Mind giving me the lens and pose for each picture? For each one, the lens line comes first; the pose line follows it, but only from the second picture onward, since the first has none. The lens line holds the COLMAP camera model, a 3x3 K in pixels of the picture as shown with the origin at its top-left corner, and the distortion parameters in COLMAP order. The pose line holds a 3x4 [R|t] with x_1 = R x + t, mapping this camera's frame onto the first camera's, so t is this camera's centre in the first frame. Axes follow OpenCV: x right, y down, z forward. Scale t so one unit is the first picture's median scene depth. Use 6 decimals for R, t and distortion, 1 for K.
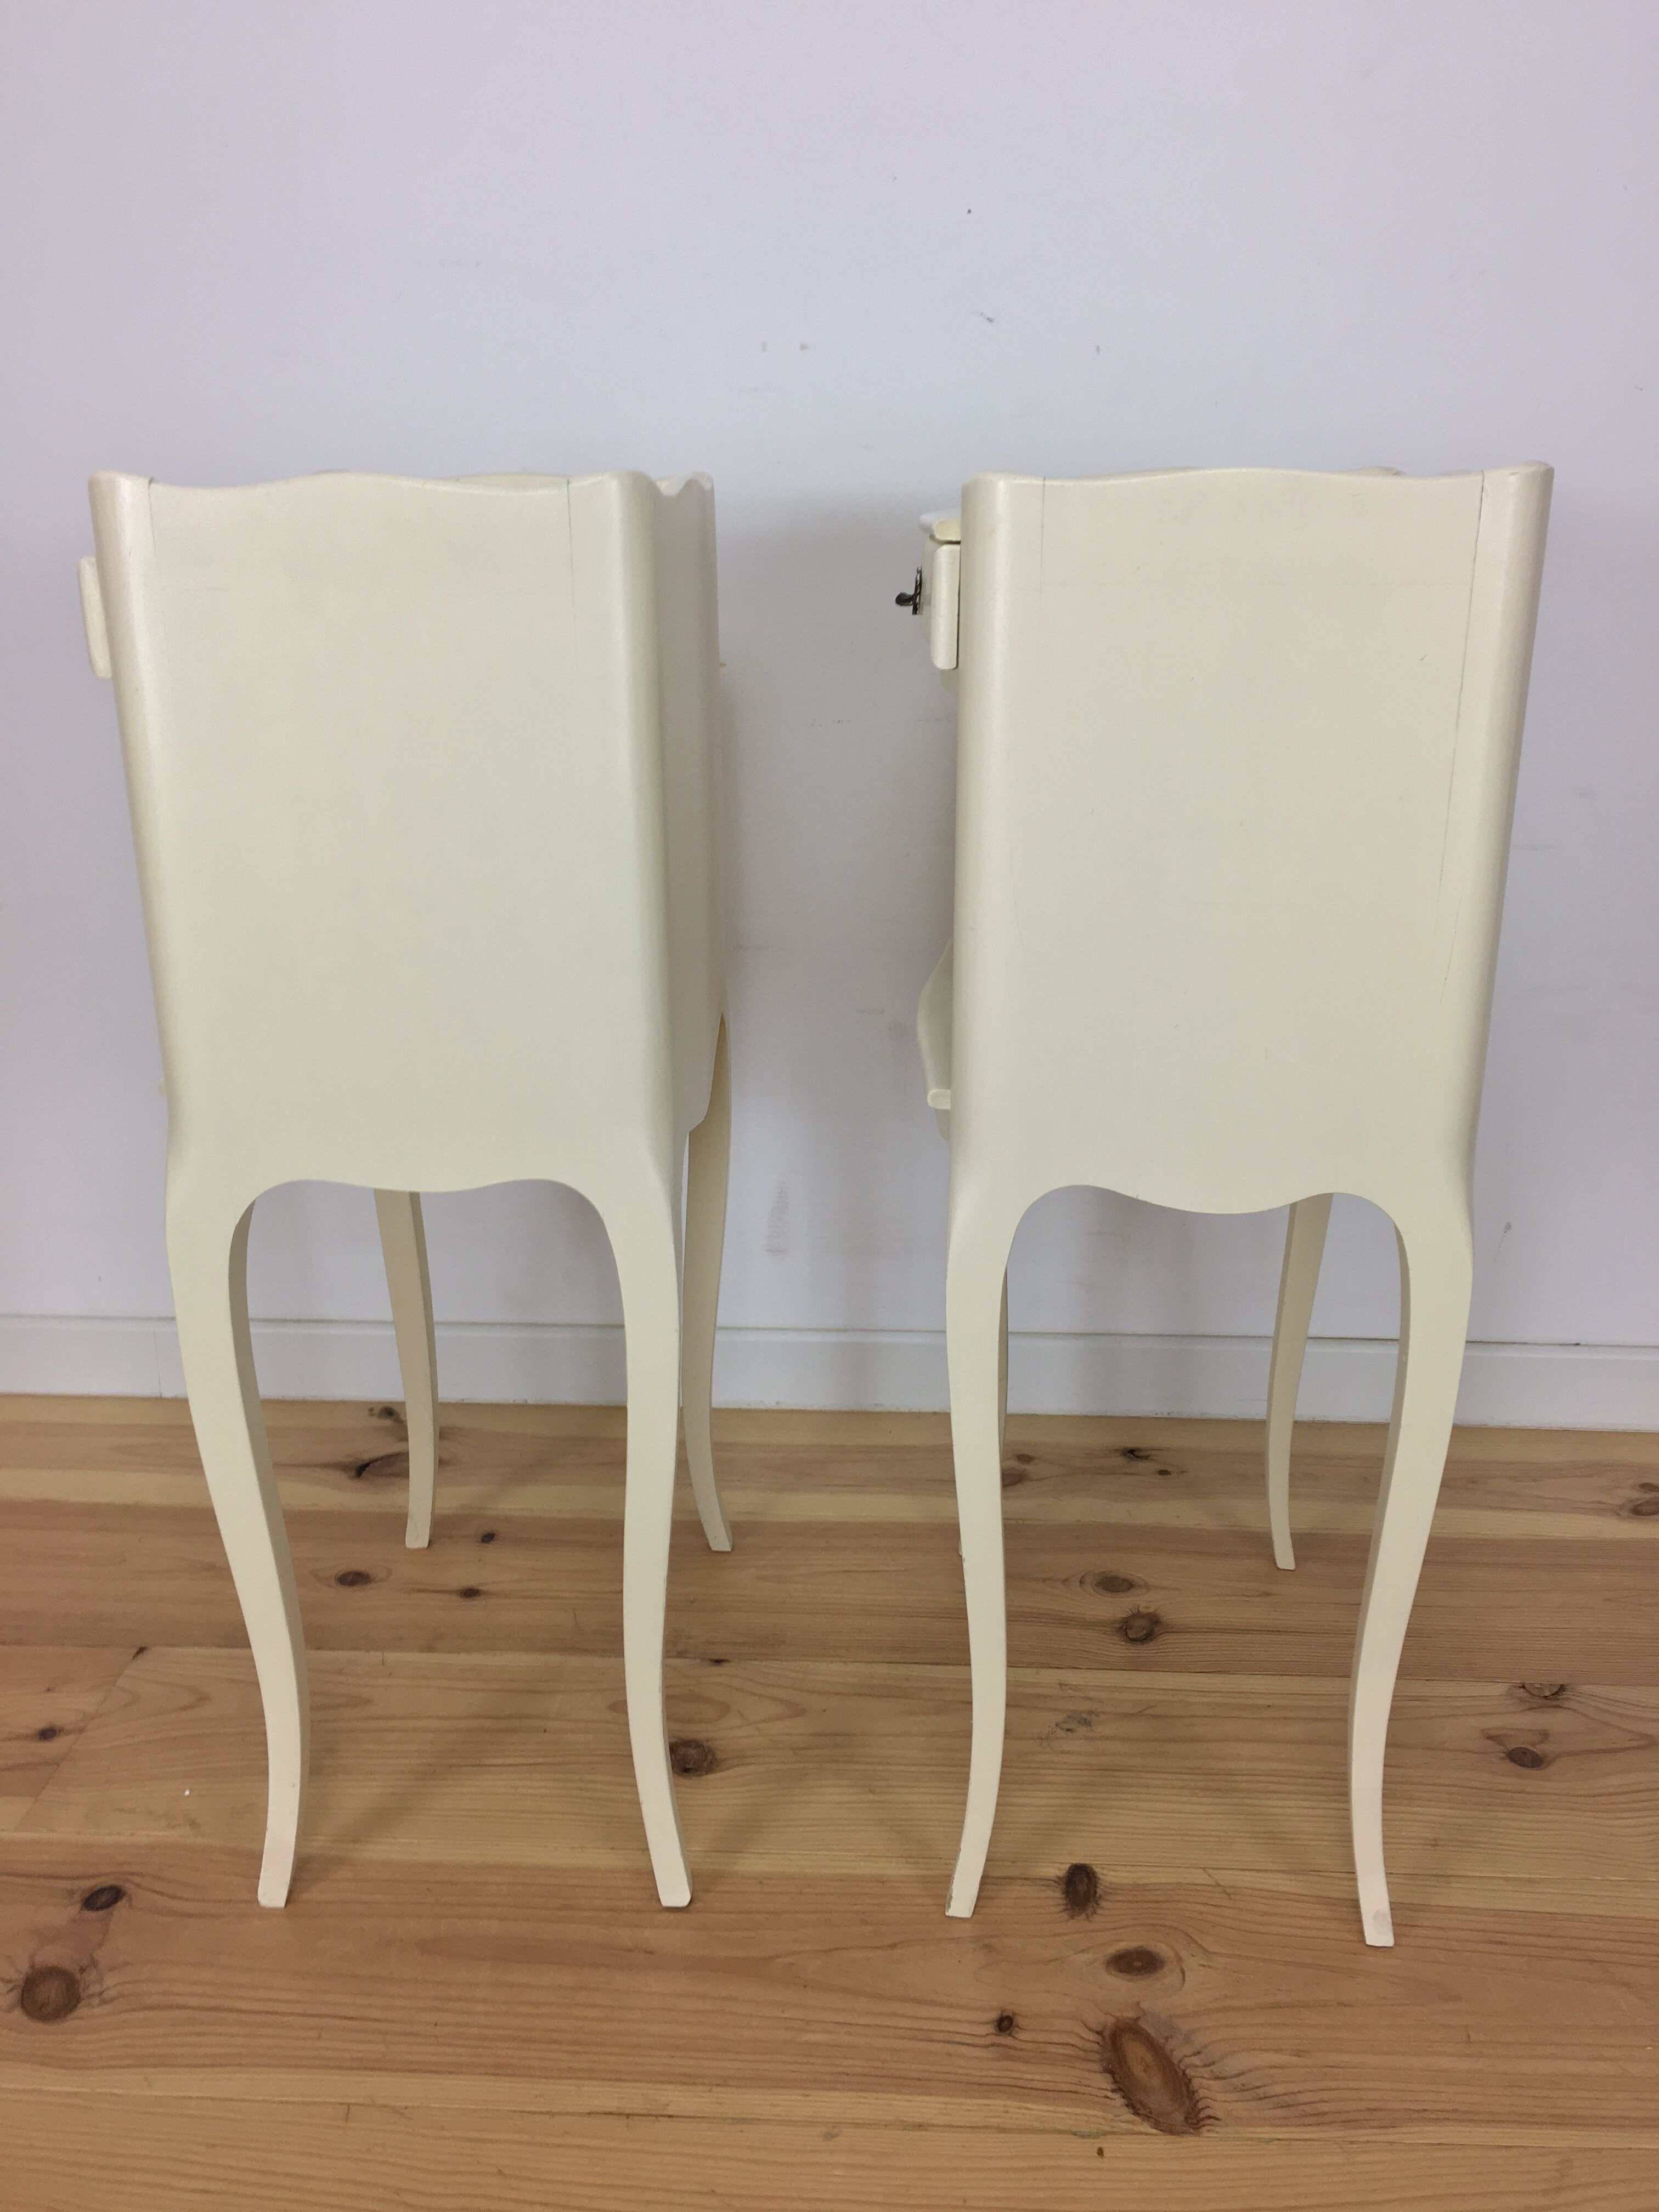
lens RADIAL K [[1901.8, 0, 827.5], [0, 1901.8, 1106.8], [0, 0, 1]] dist [0.074604, -0.122836]
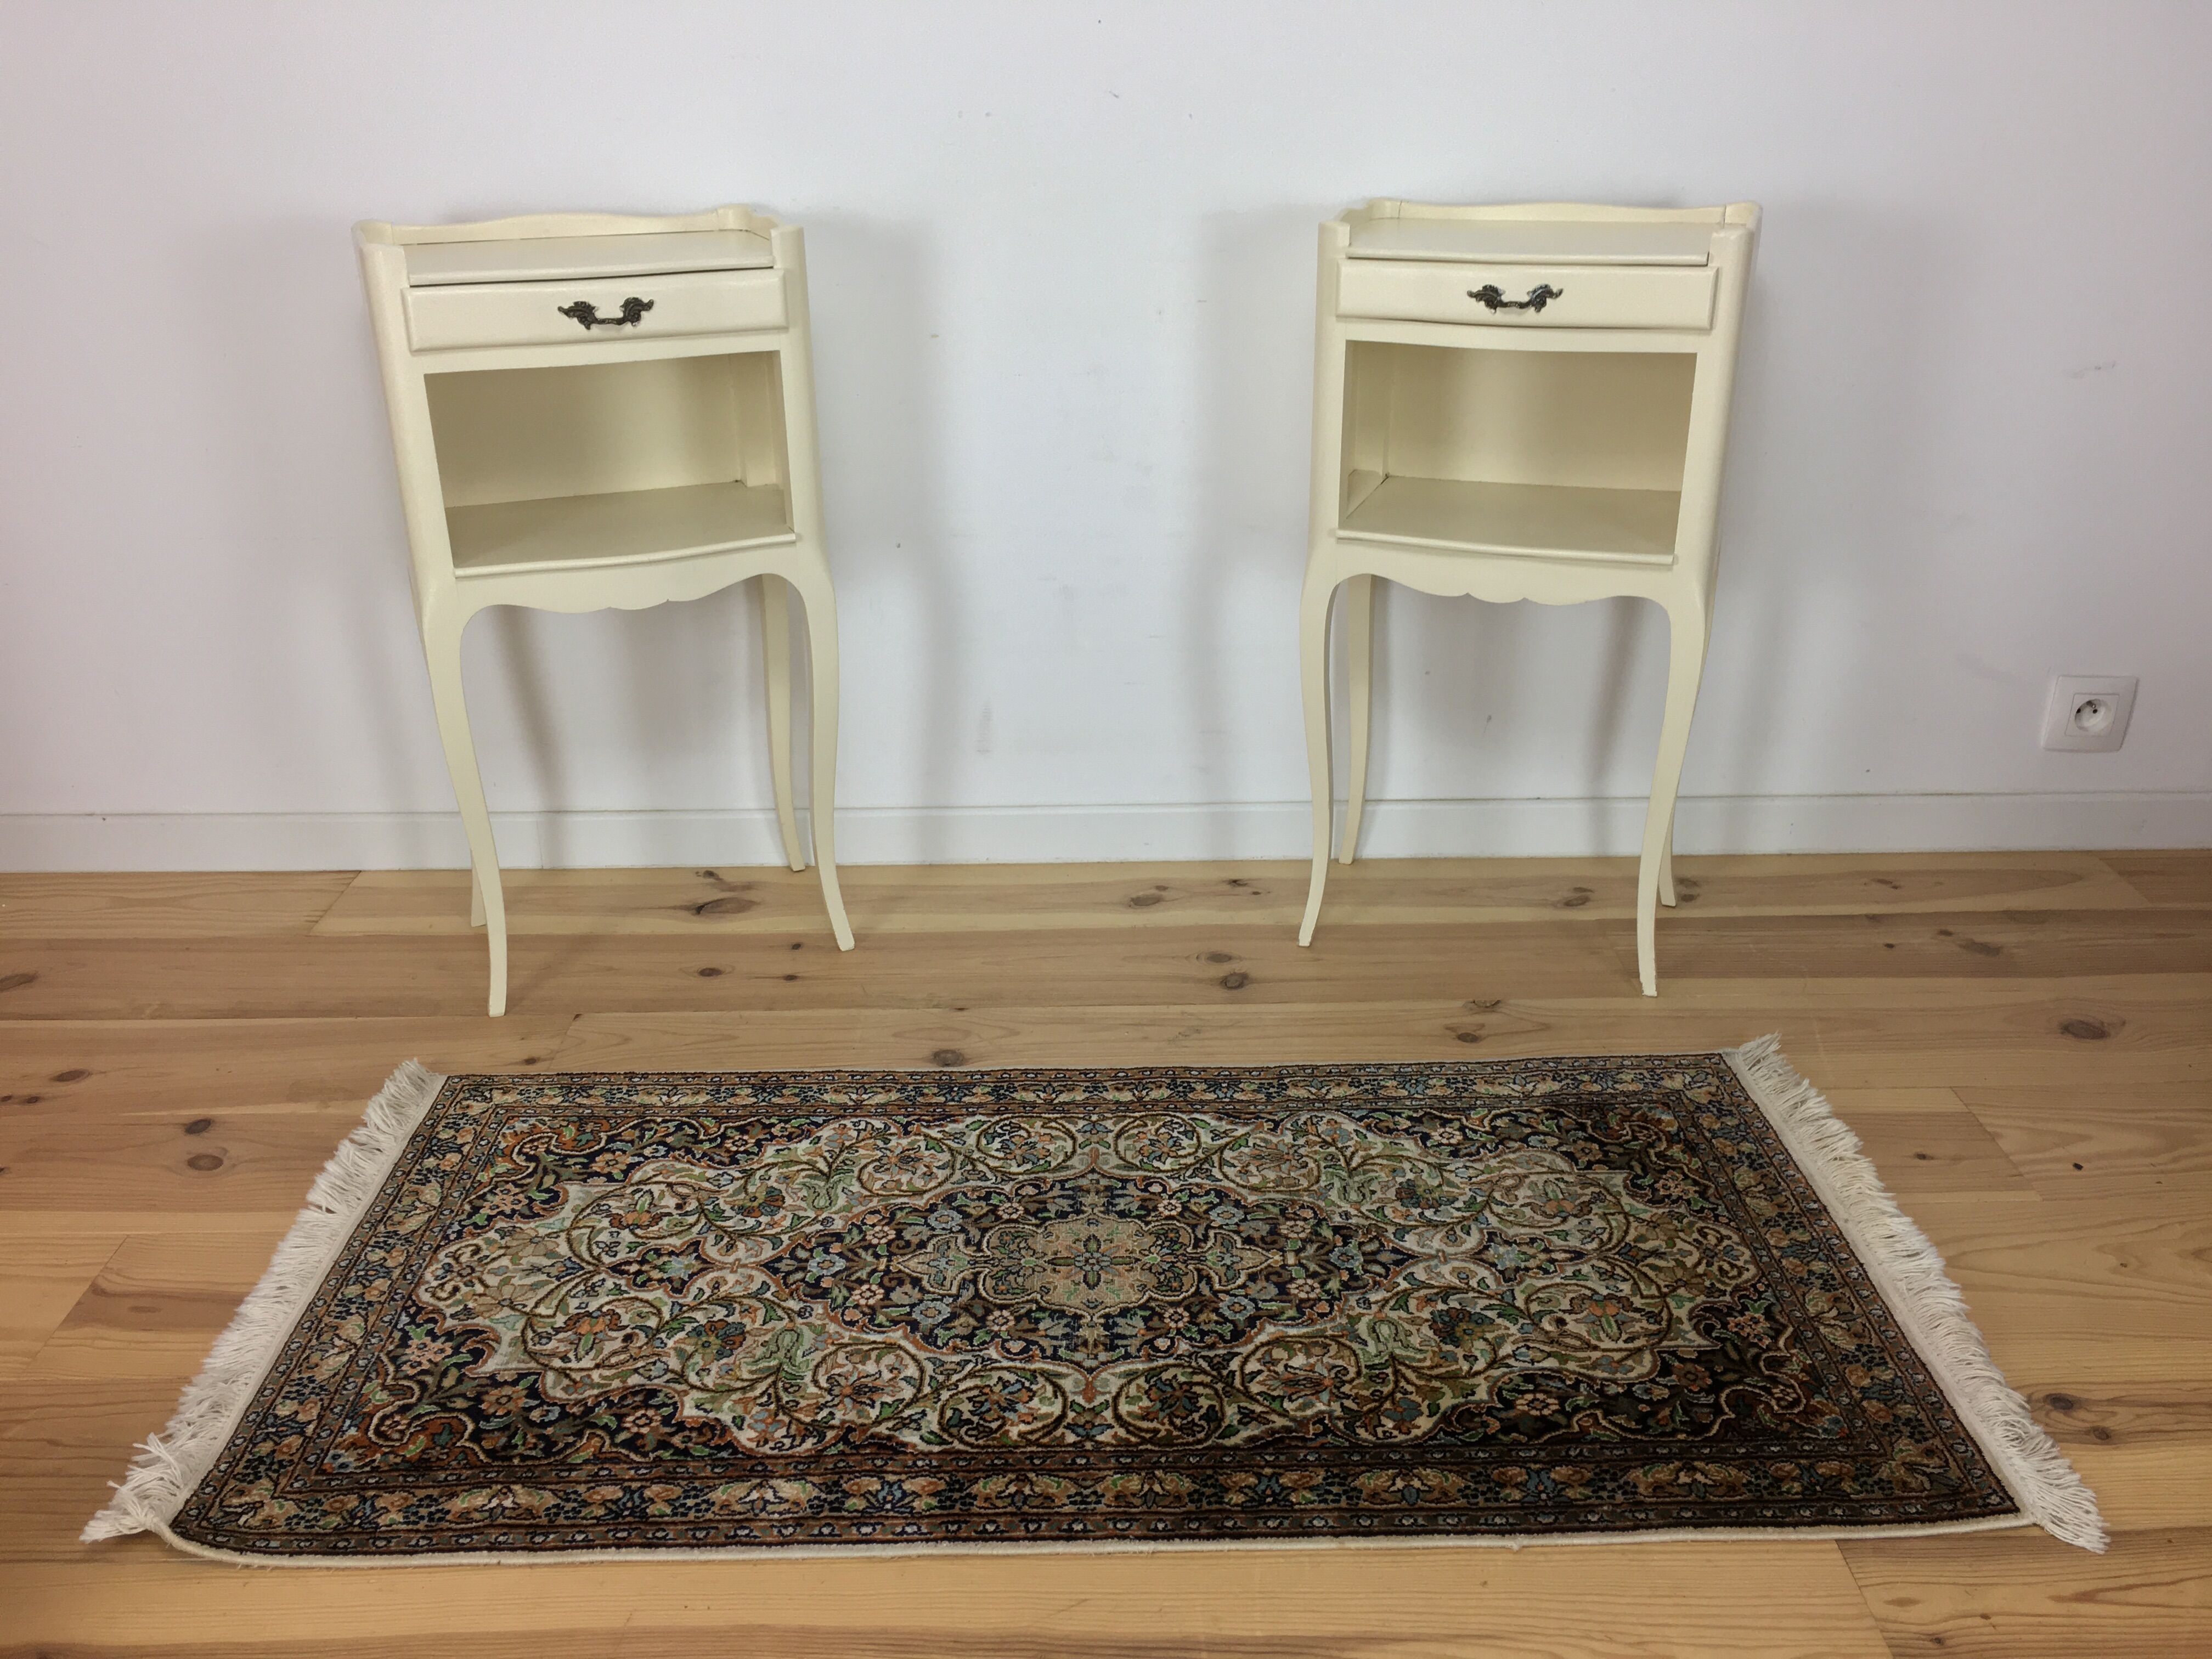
lens RADIAL K [[1901.8, 0, 1102.8], [0, 1901.8, 843.3], [0, 0, 1]] dist [0.074604, -0.122836]
pose [[0.997937, -0.030247, 0.056622, -0.031629], [0.024956, 0.995454, 0.091919, 0.024324], [-0.059145, -0.090316, 0.994155, -0.626307]]
